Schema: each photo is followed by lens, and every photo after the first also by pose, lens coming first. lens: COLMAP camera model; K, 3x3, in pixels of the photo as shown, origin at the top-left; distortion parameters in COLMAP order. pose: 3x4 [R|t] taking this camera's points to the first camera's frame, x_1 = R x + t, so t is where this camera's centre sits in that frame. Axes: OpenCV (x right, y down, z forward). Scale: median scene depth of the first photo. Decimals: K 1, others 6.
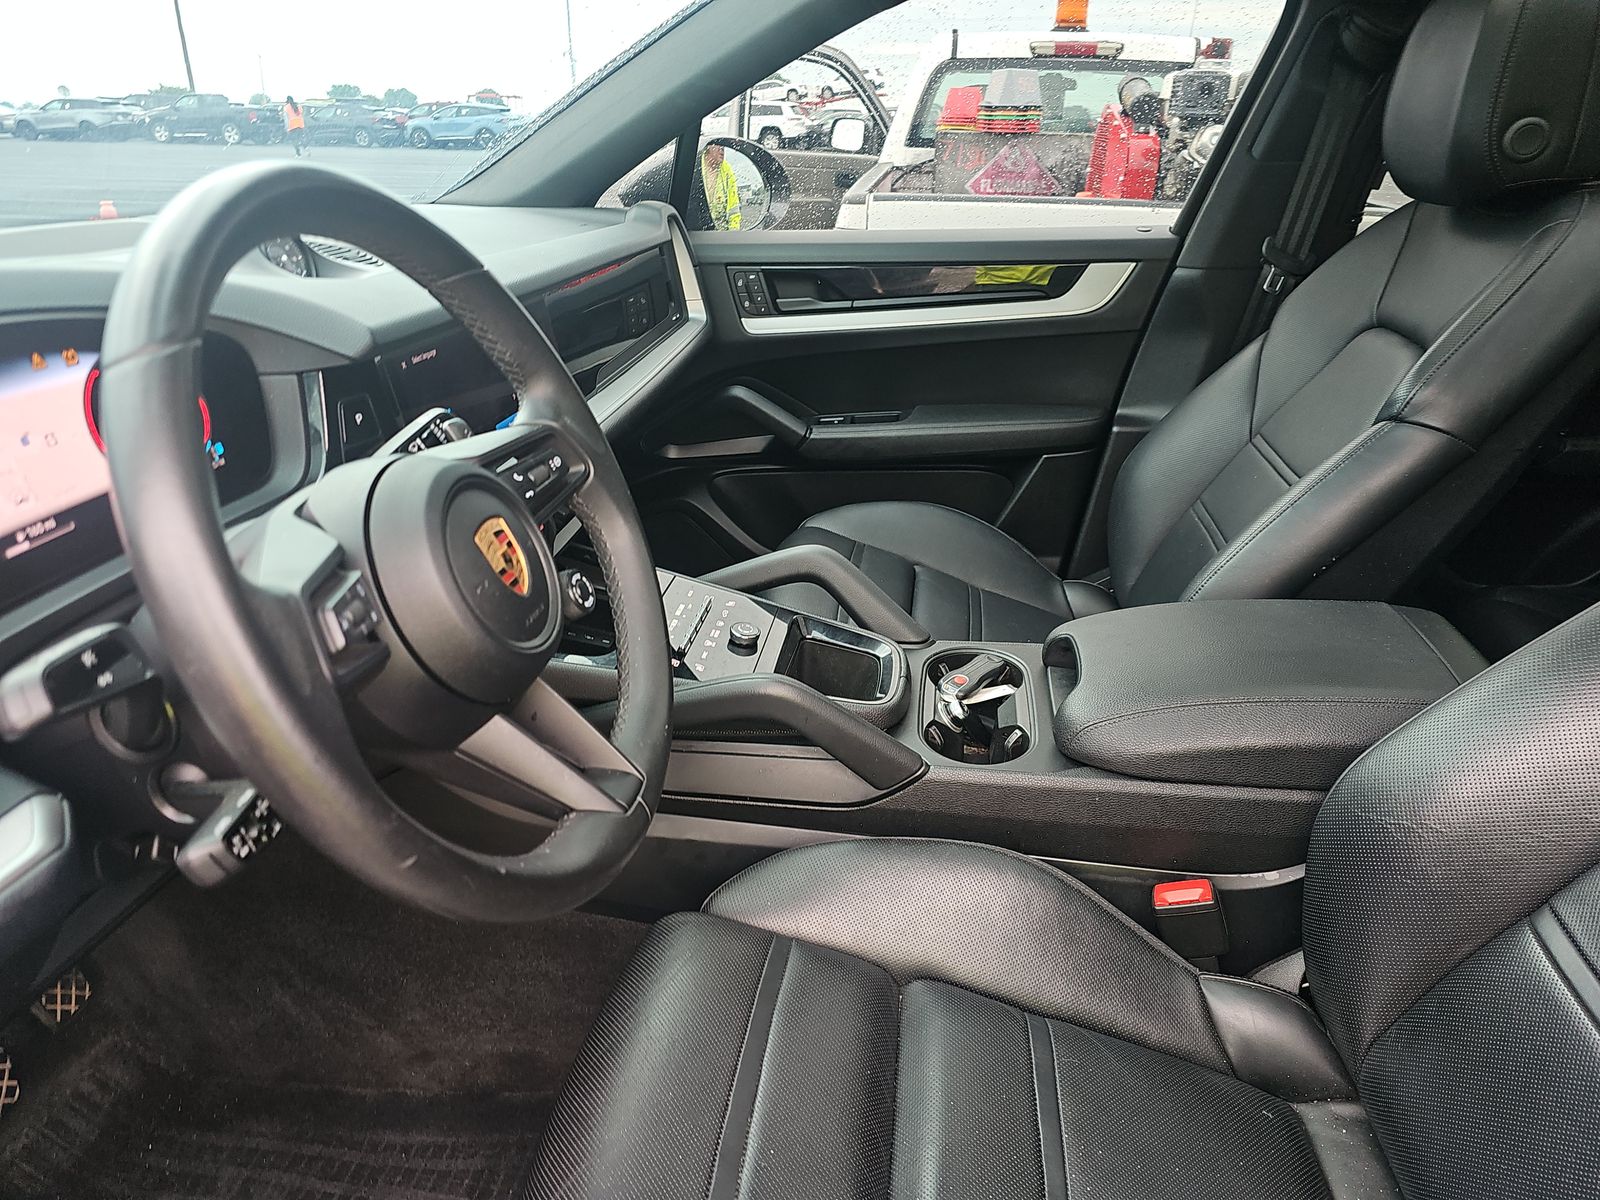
lens RADIAL K [[1079.7, 0, 804.8], [0, 1079.7, 600.6], [0, 0, 1]] dist [0.023717, -0.035123]
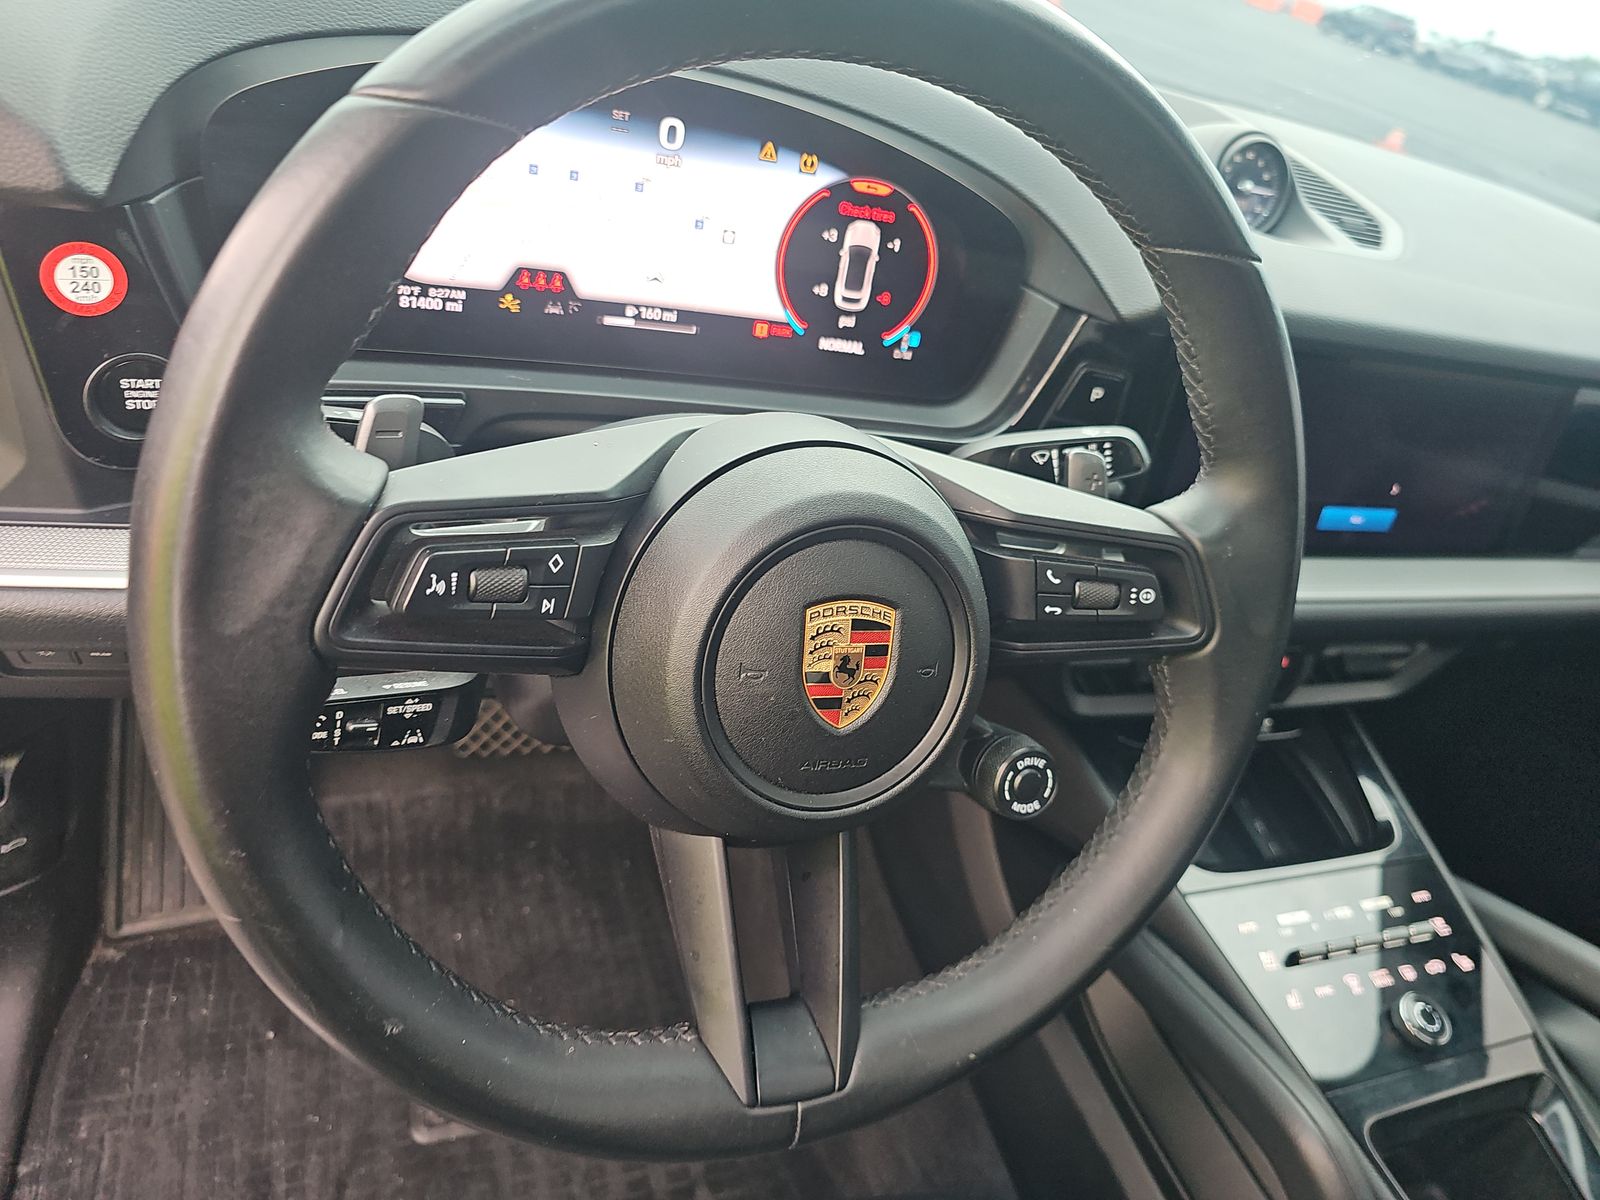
lens RADIAL K [[1079.7, 0, 798.1], [0, 1079.7, 571.8], [0, 0, 1]] dist [0.023717, -0.035123]
pose [[0.447779, 0.574280, -0.685344, 0.078824], [-0.564640, 0.775930, 0.281271, -0.192989], [0.693308, 0.261025, 0.671707, 0.463011]]
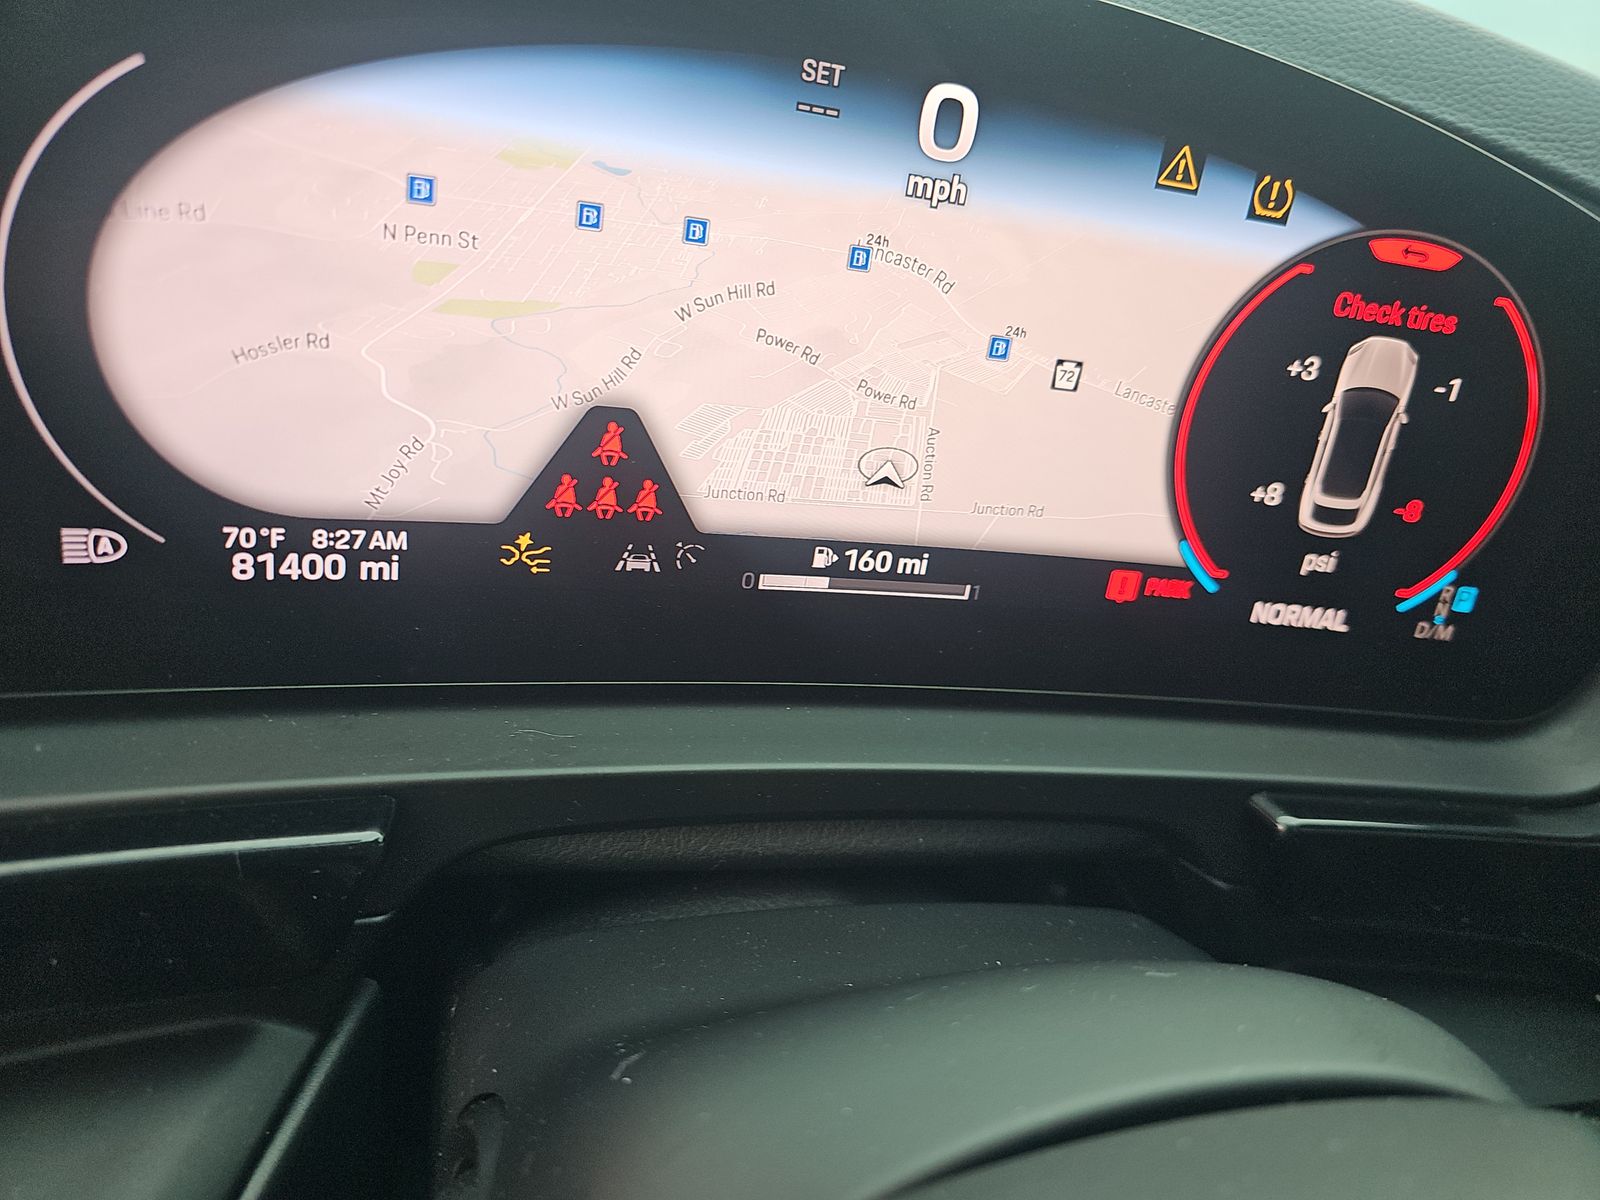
lens RADIAL K [[1079.7, 0, 802.6], [0, 1079.7, 583.5], [0, 0, 1]] dist [0.023717, -0.035123]
pose [[0.369444, 0.534421, -0.760201, -0.374104], [-0.549007, 0.785565, 0.285444, -0.132993], [0.749735, 0.311900, 0.583623, 0.666145]]
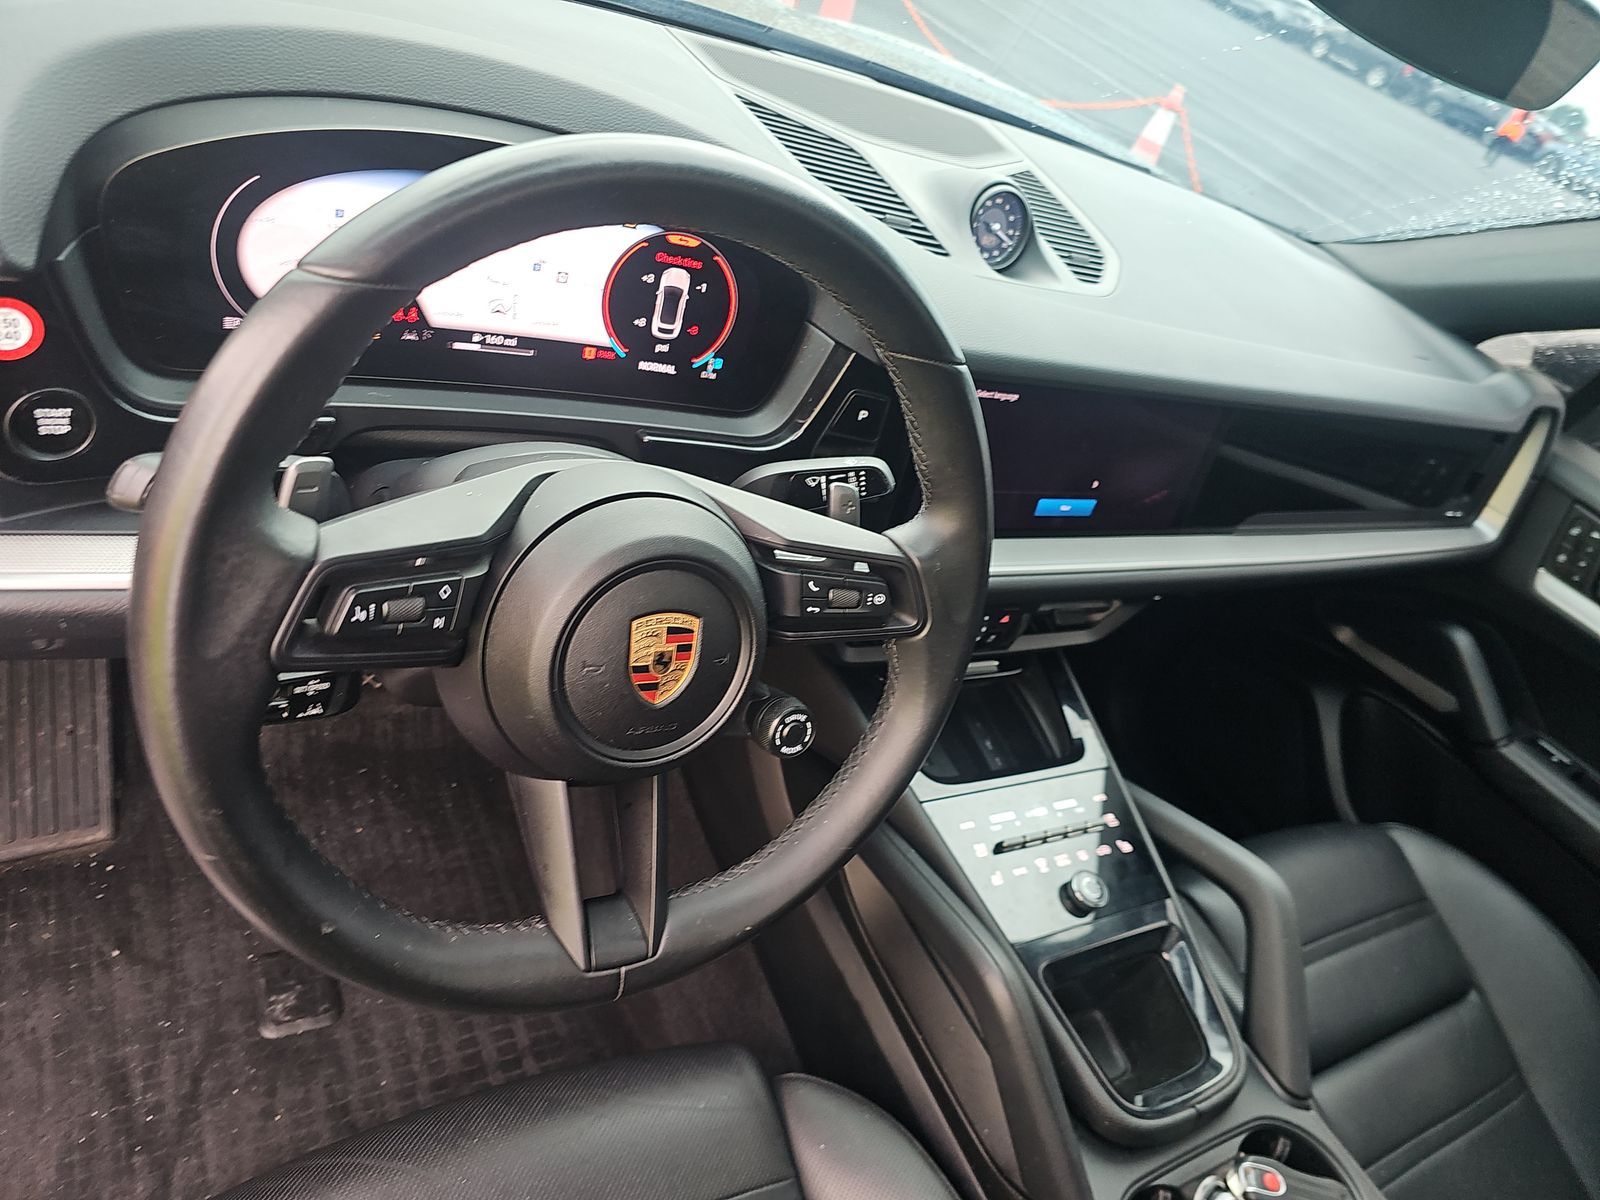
lens RADIAL K [[1079.7, 0, 804.6], [0, 1079.7, 579.7], [0, 0, 1]] dist [0.023717, -0.035123]
pose [[0.551081, 0.637492, -0.538437, 0.162493], [-0.621951, 0.743976, 0.244288, -0.296545], [0.556316, 0.200259, 0.806480, 0.307709]]
